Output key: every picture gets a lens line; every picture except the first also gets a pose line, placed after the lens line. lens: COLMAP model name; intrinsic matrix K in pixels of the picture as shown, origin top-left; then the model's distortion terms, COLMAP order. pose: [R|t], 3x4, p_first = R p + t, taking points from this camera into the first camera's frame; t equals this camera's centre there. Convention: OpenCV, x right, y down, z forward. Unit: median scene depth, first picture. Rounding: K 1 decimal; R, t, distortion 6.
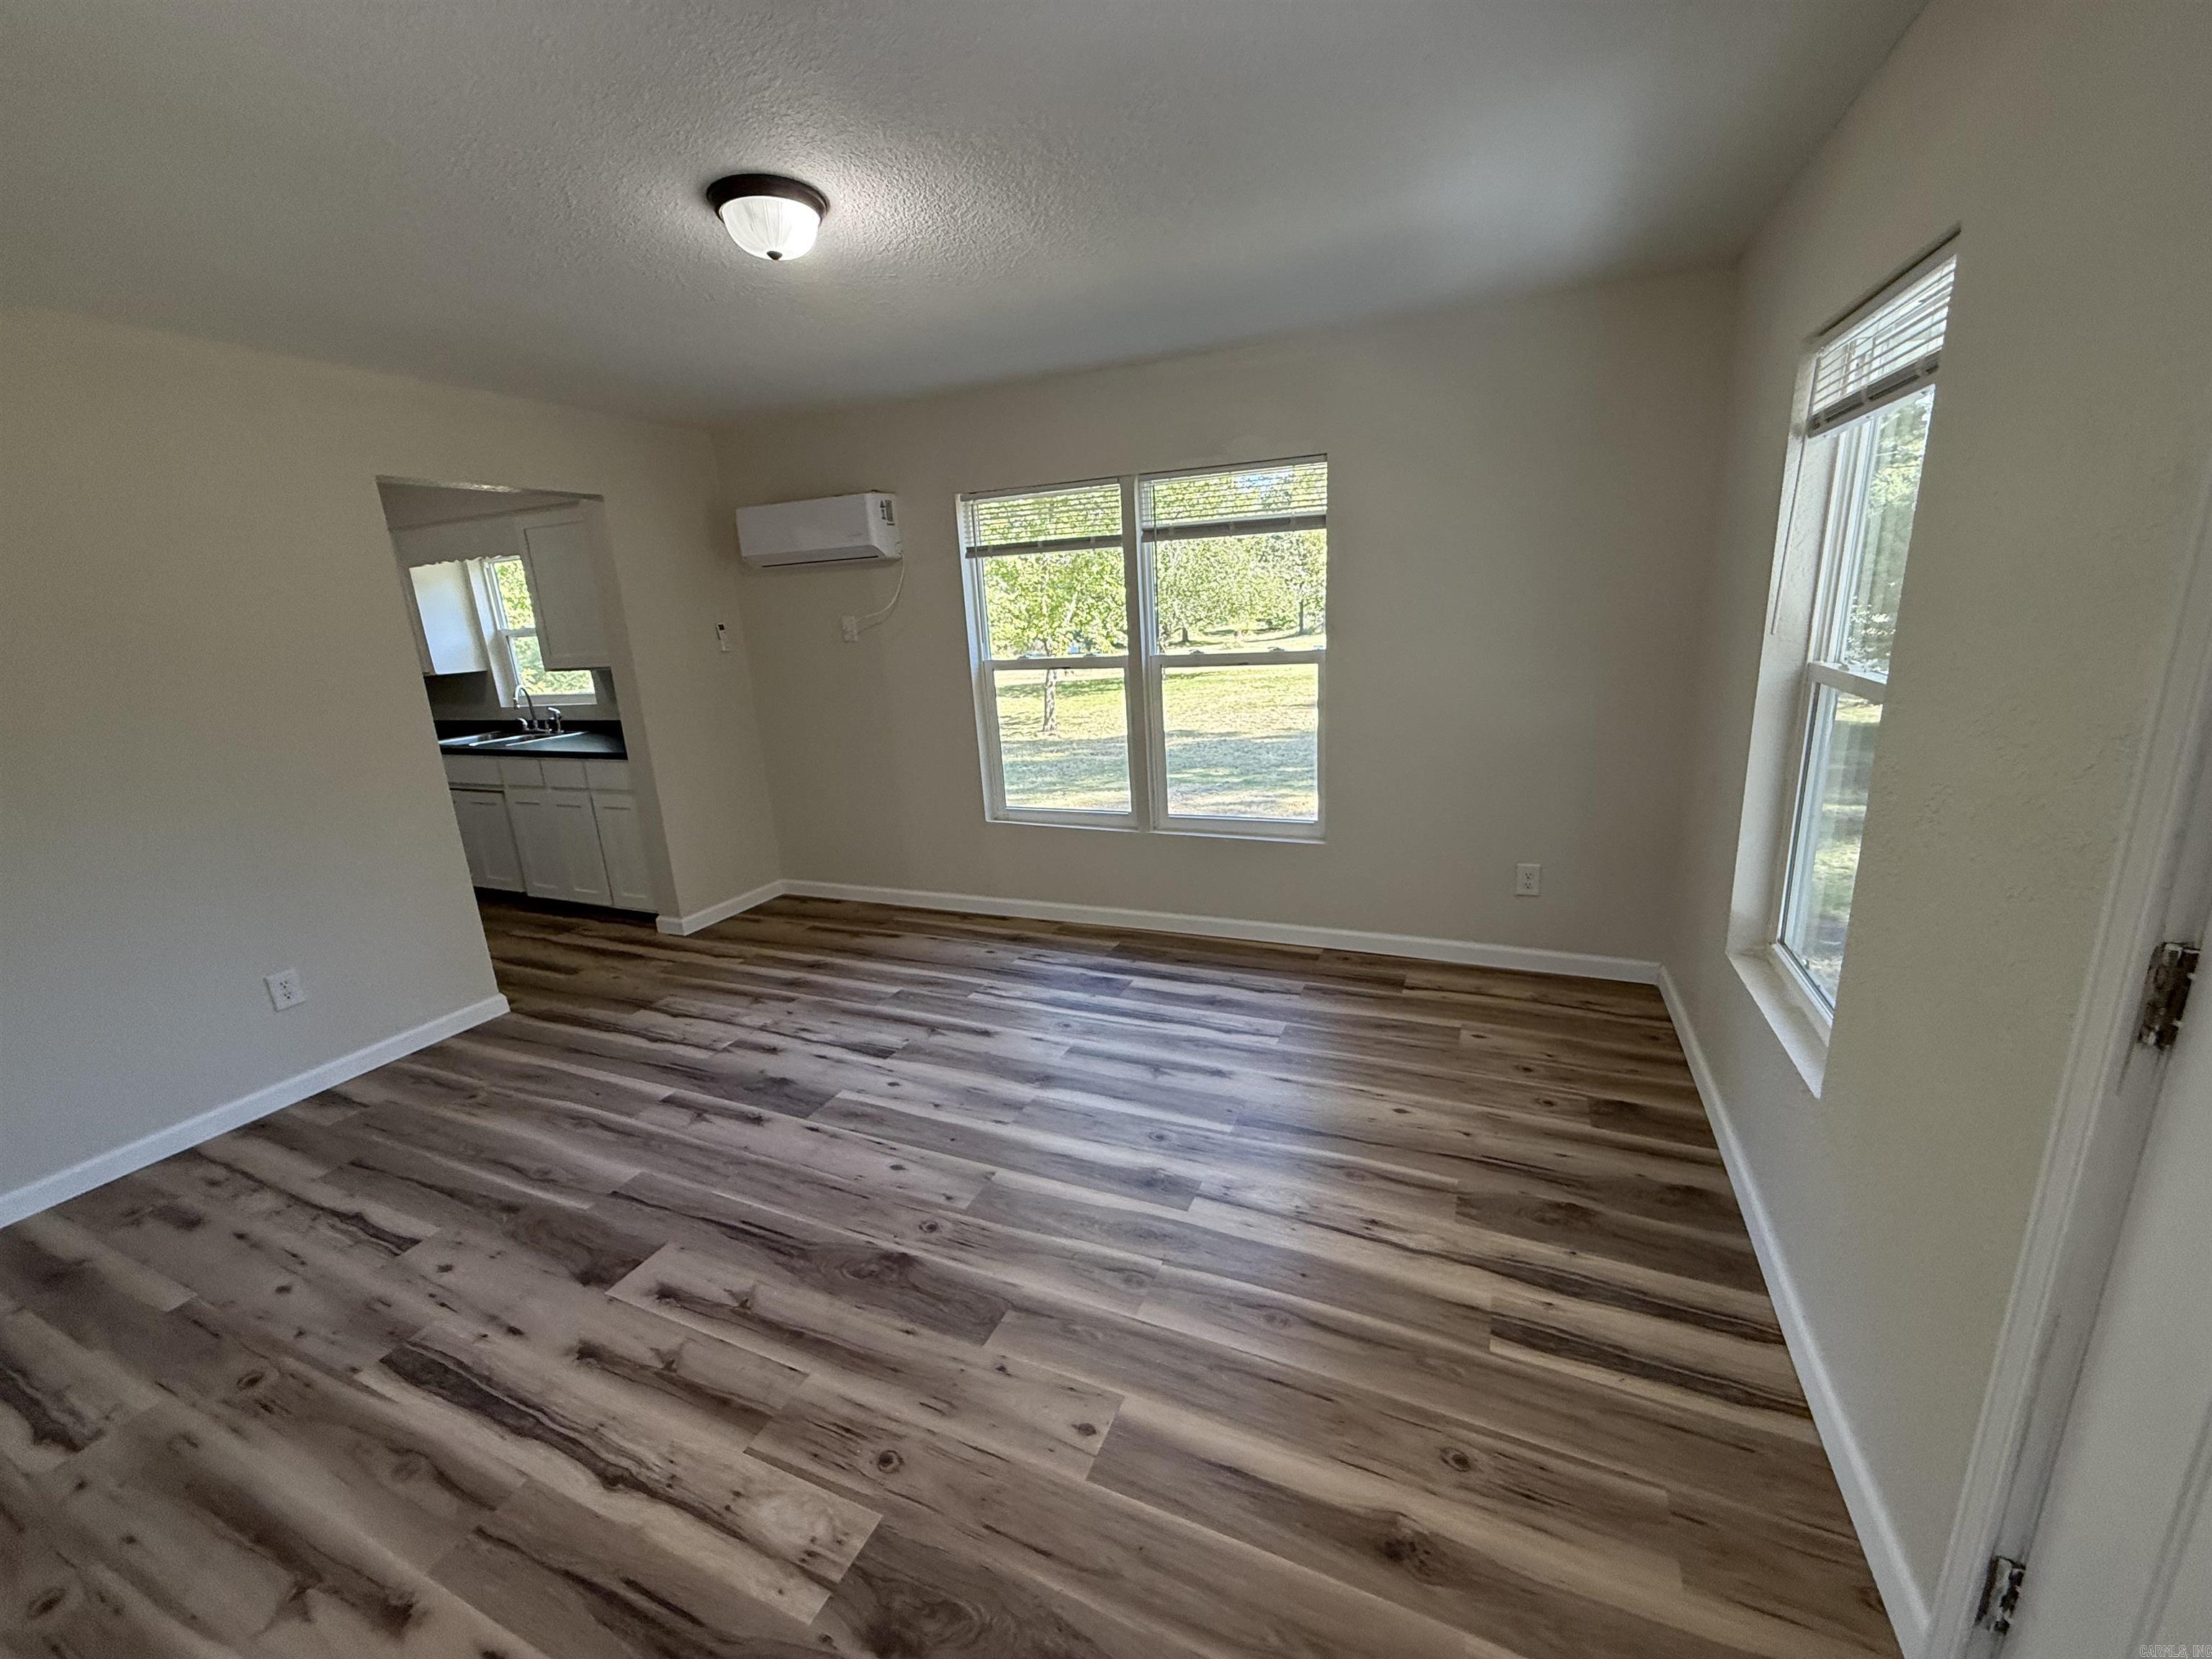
lens RADIAL K [[875.1, 0, 1096.7], [0, 875.1, 824.2], [0, 0, 1]] dist [-0.000685, 0.000572]
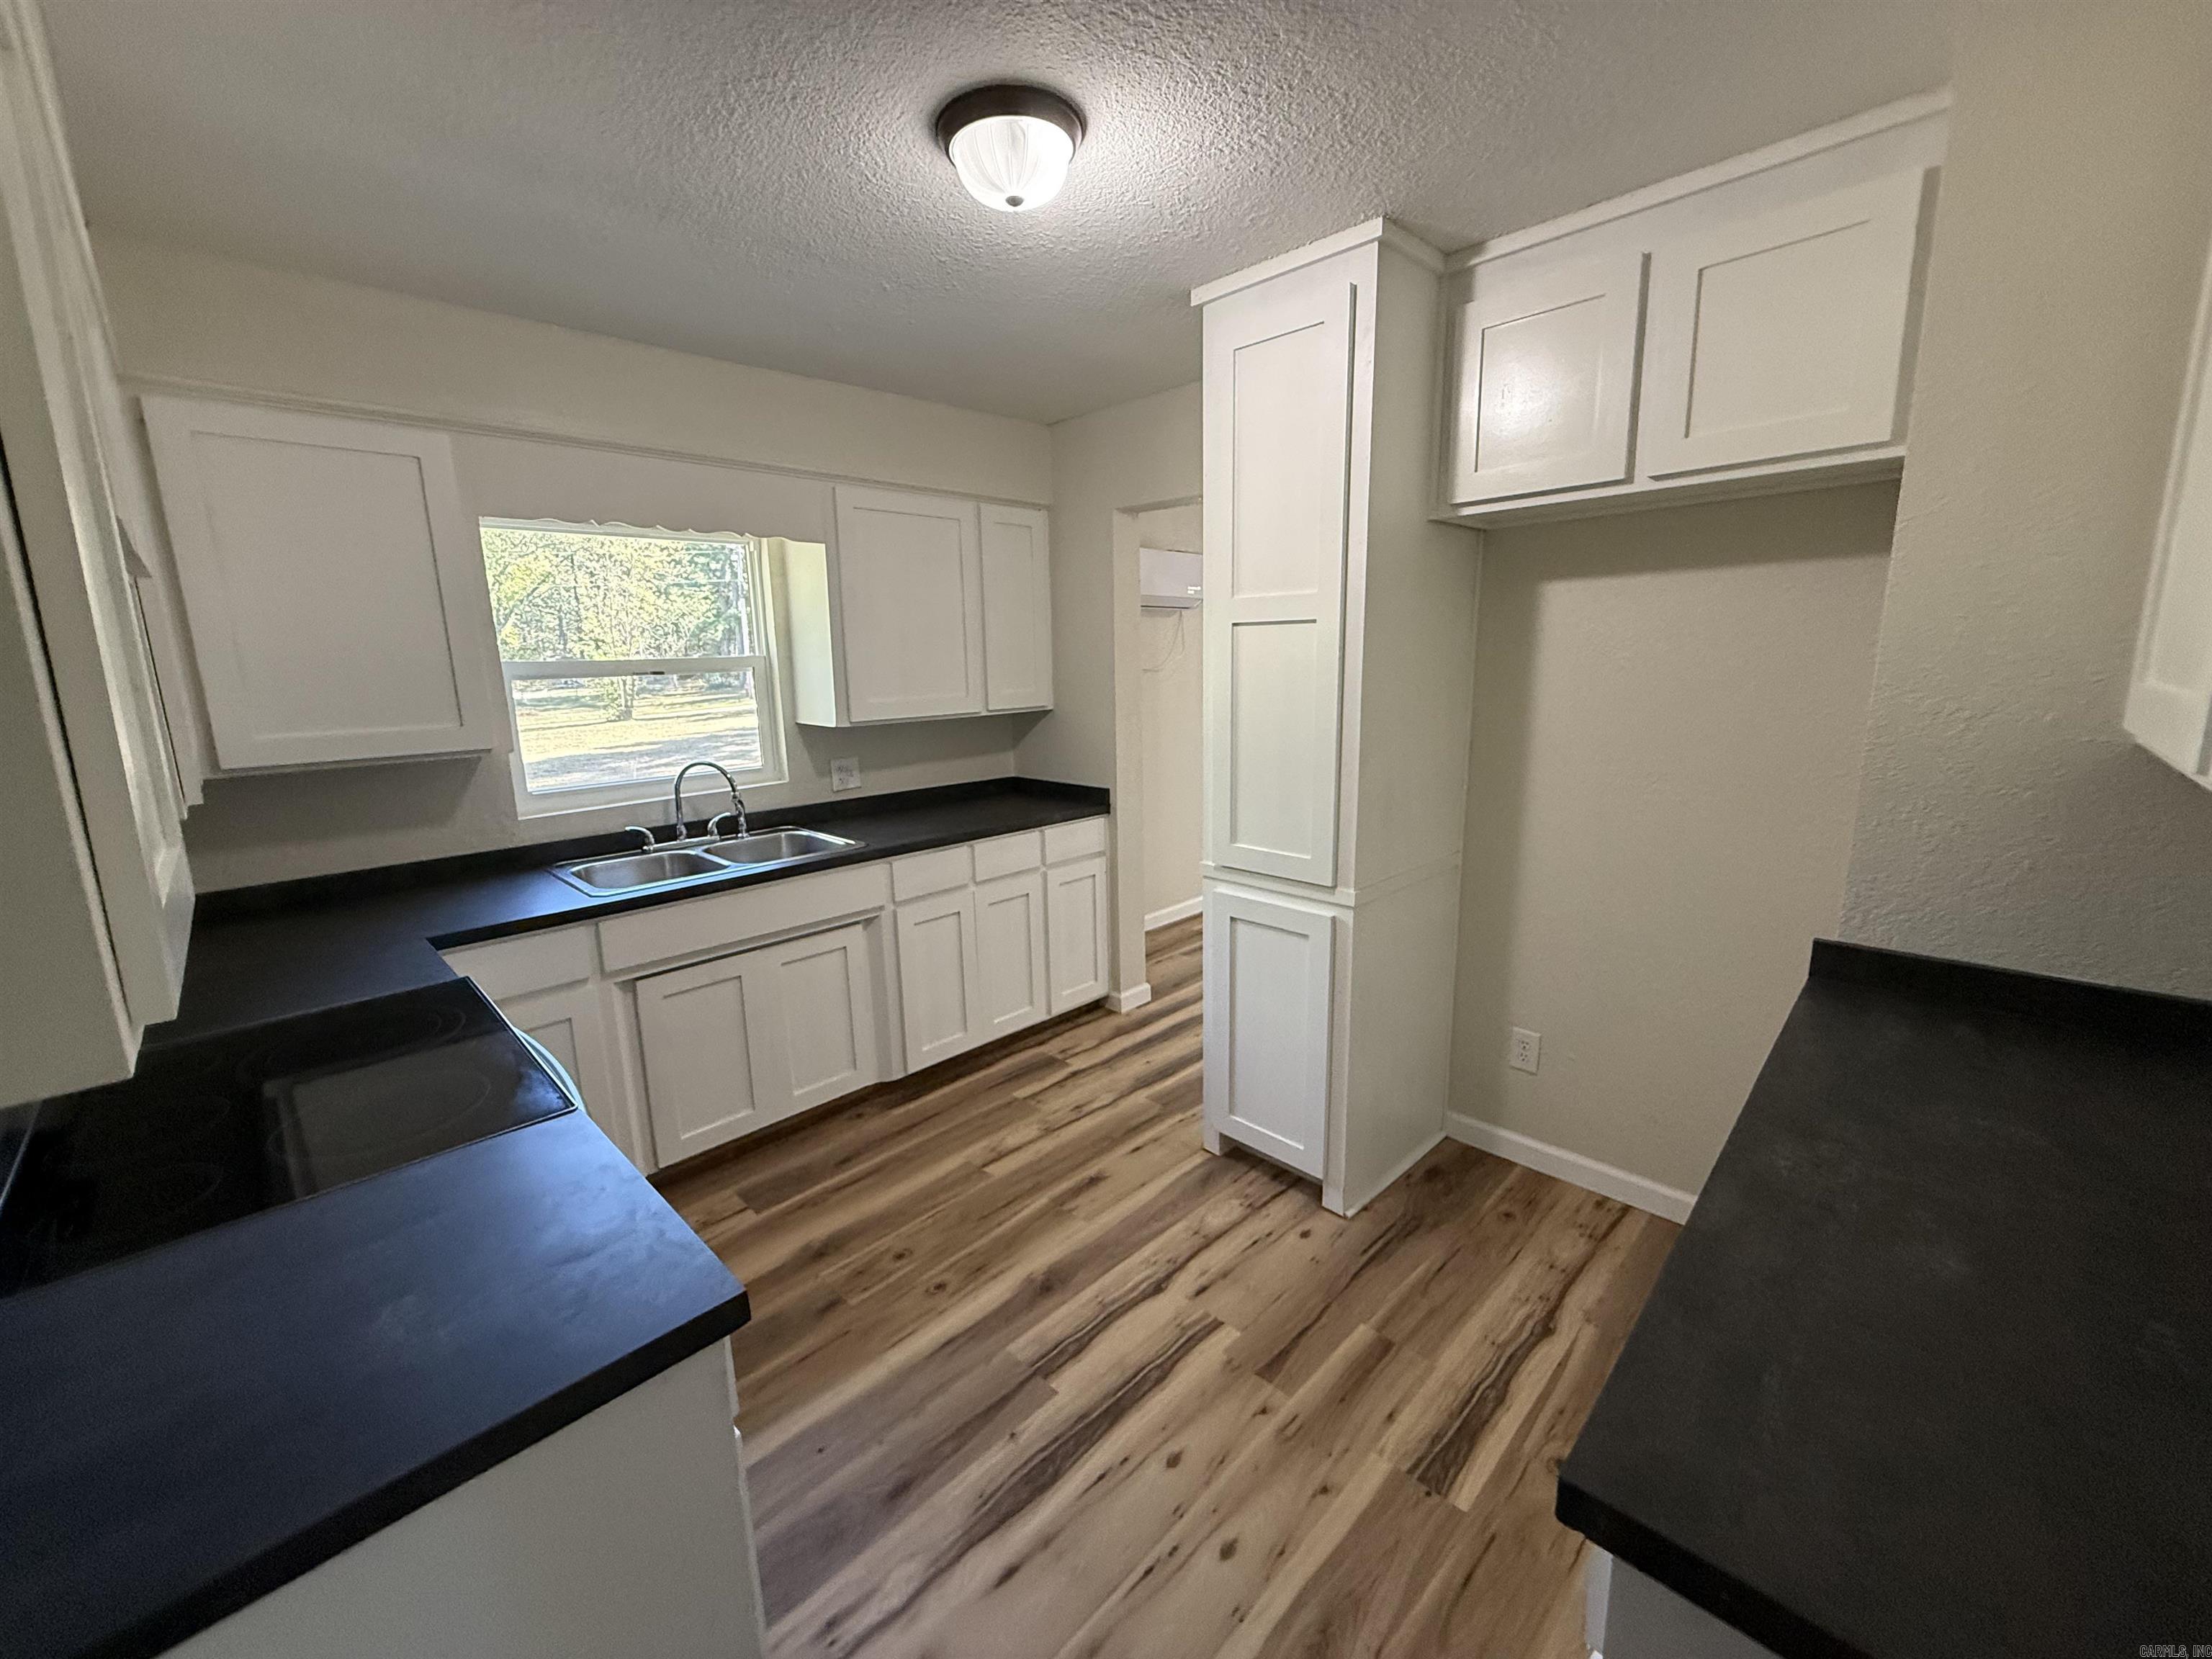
lens RADIAL K [[875.1, 0, 1096.7], [0, 875.1, 824.2], [0, 0, 1]] dist [-0.000685, 0.000572]
pose [[0.368754, -0.130508, 0.920320, -1.221293], [0.232842, 0.971497, 0.044470, -0.094008], [-0.899892, 0.197891, 0.388631, 0.637645]]
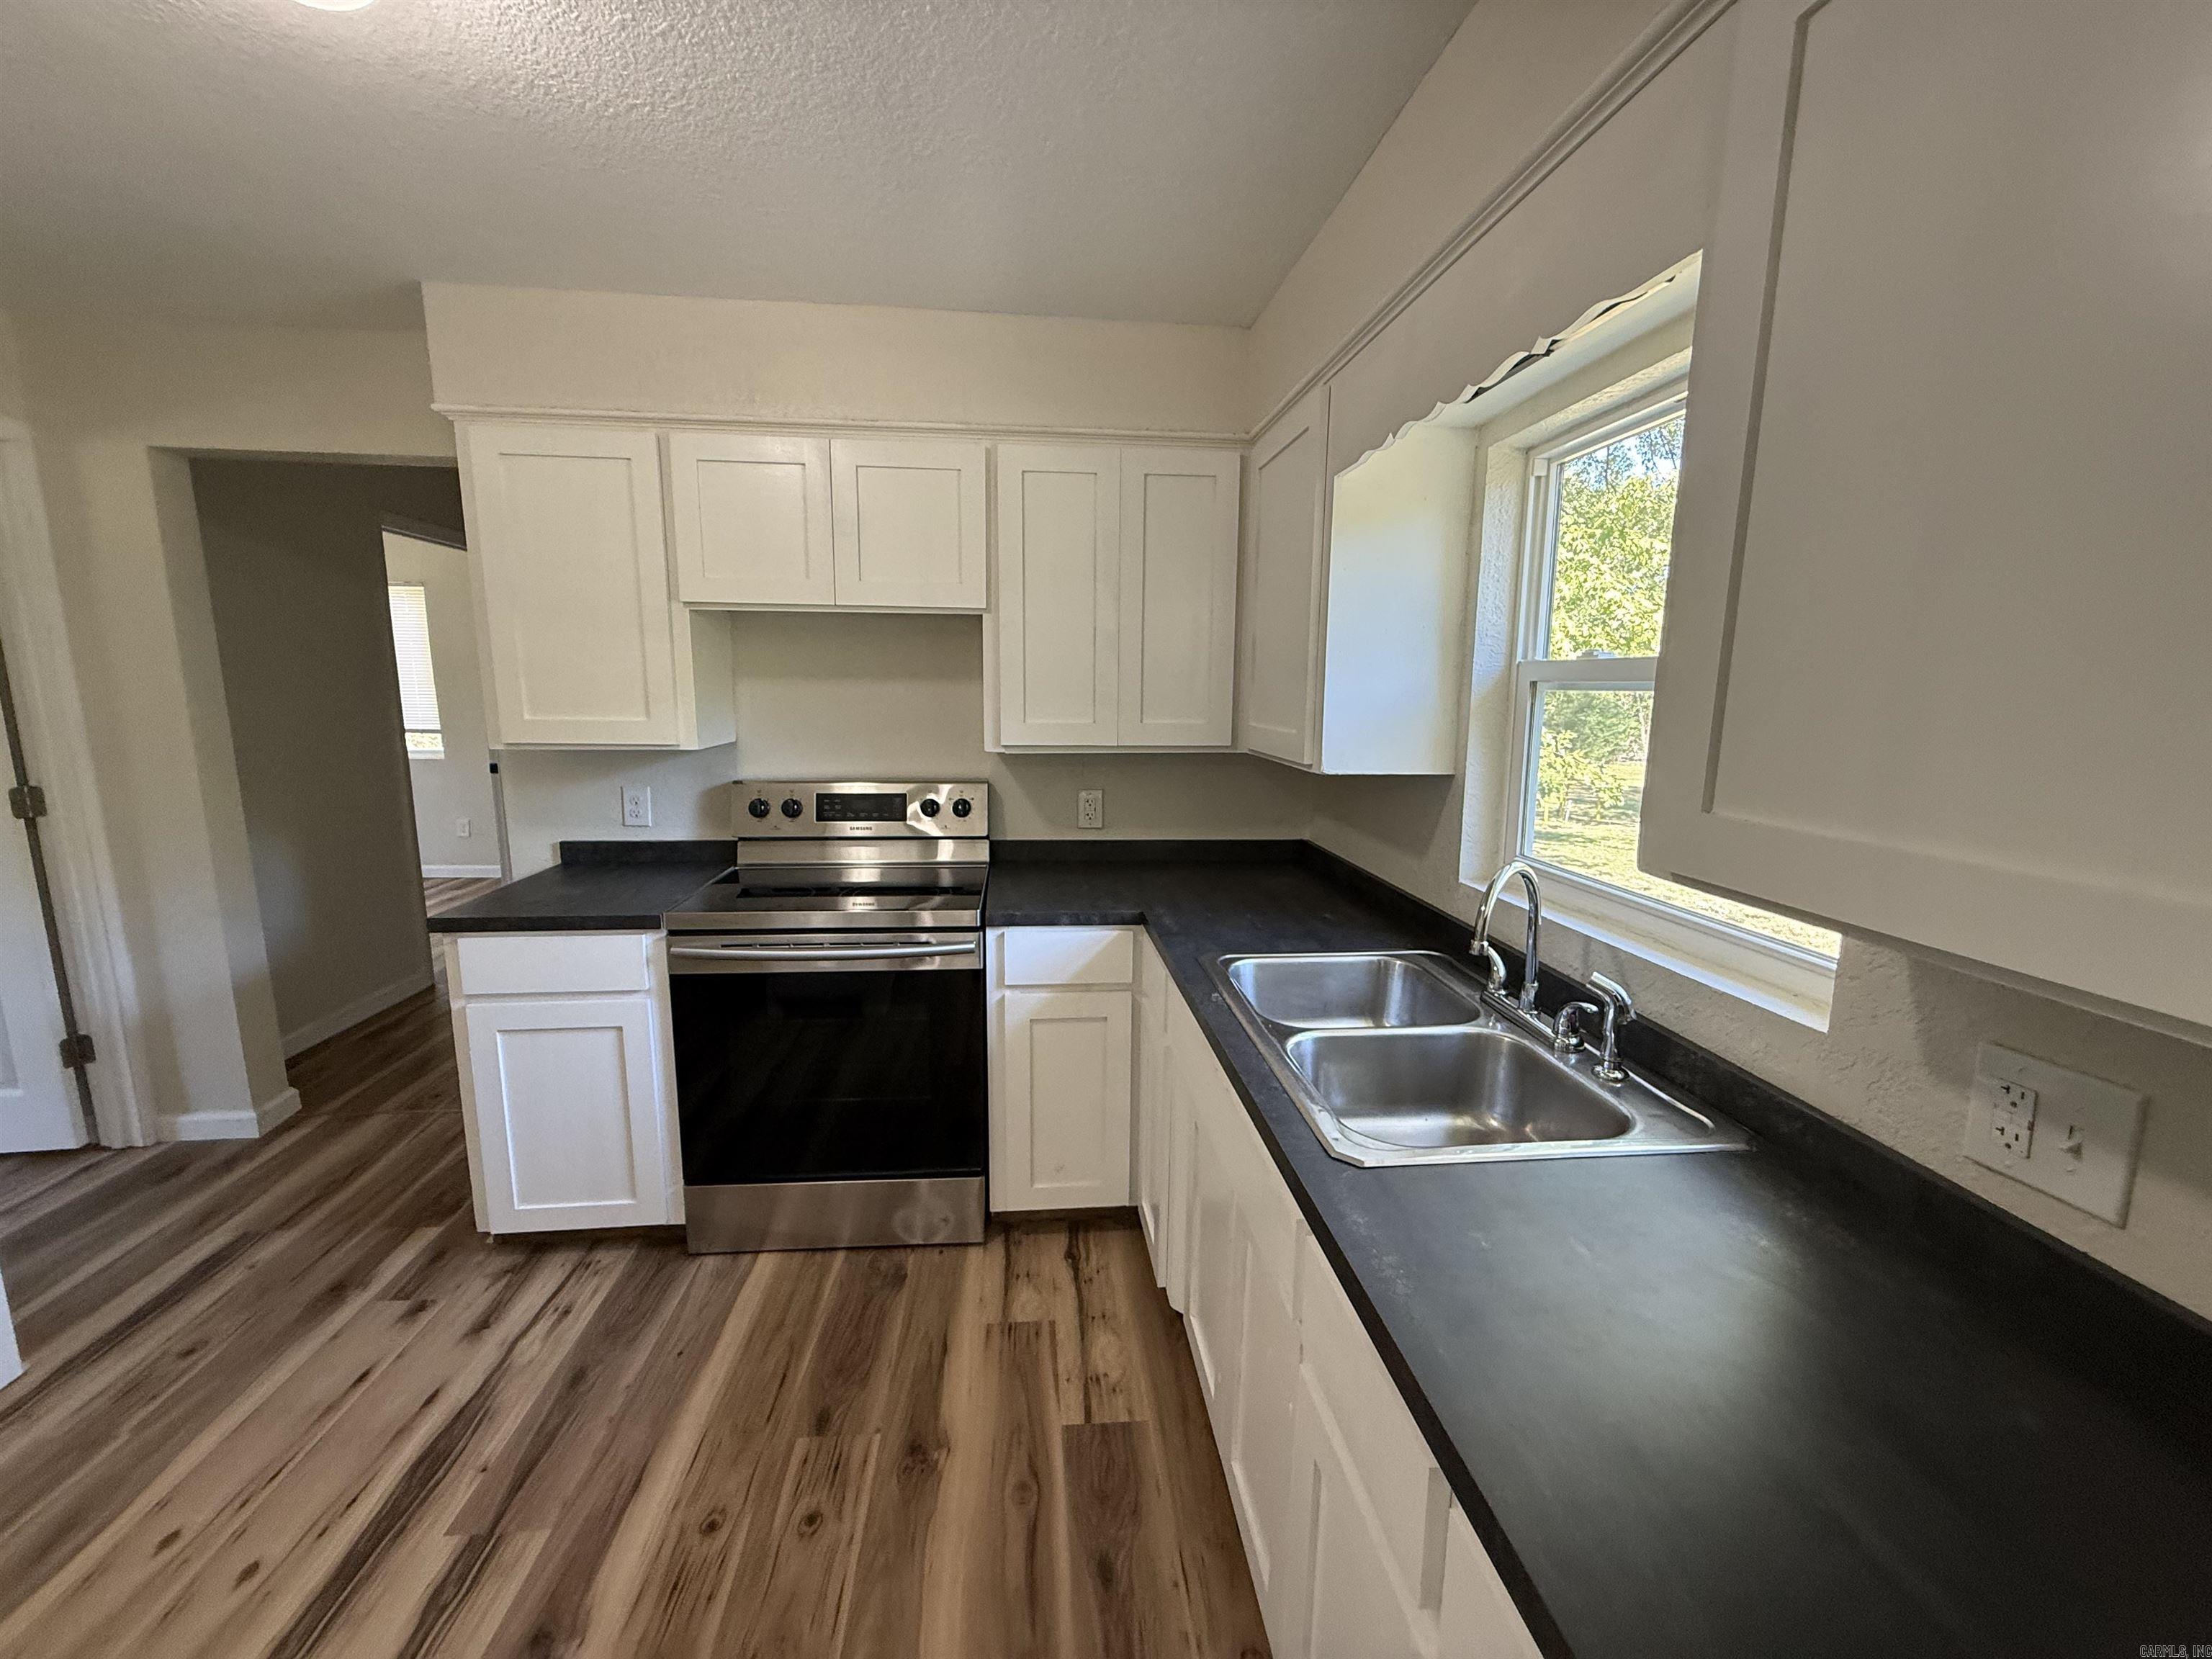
lens RADIAL K [[875.1, 0, 1096.7], [0, 875.1, 824.2], [0, 0, 1]] dist [-0.000685, 0.000572]
pose [[0.482025, 0.206882, -0.851383, -0.556095], [-0.259567, 0.961820, 0.086759, -0.178574], [0.836826, 0.179171, 0.517321, 0.844823]]
